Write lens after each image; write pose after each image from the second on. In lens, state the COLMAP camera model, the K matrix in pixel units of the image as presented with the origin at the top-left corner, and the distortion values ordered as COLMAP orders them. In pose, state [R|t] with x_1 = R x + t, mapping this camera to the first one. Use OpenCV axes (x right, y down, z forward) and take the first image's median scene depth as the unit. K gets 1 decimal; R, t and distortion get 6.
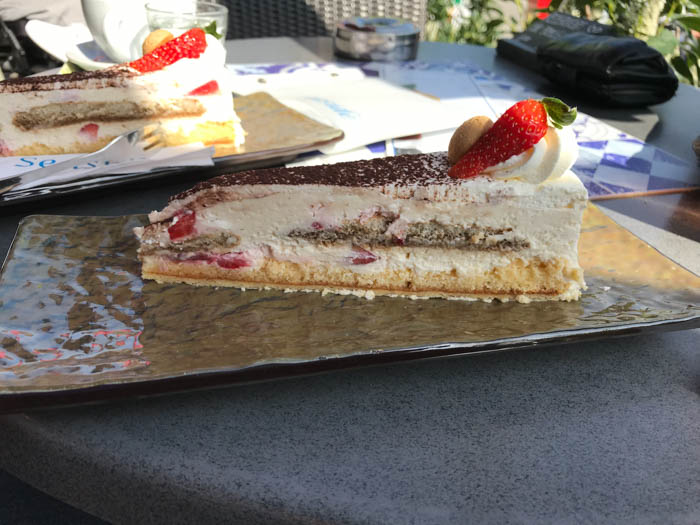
lens RADIAL K [[569.8, 0, 350.0], [0, 569.8, 262.5], [0, 0, 1]] dist [0.065584, -0.141139]
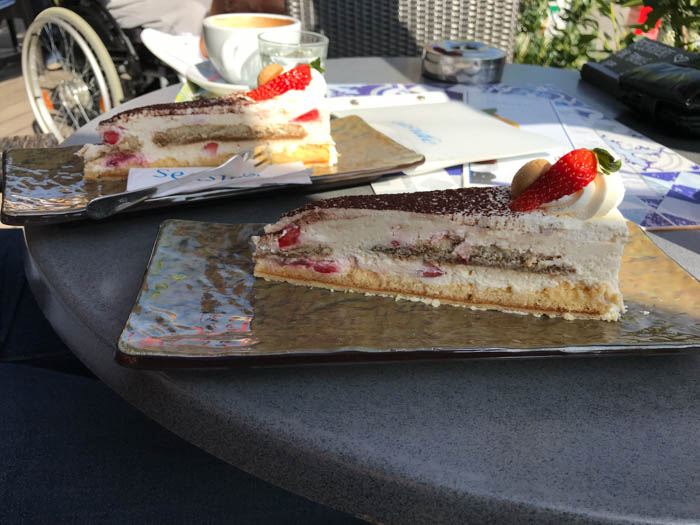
lens RADIAL K [[569.8, 0, 350.0], [0, 569.8, 262.5], [0, 0, 1]] dist [0.065584, -0.141139]
pose [[0.989169, 0.065875, -0.131165, 0.007966], [-0.066590, 0.997780, -0.001068, -0.014548], [0.130804, 0.009790, 0.991360, -0.208285]]
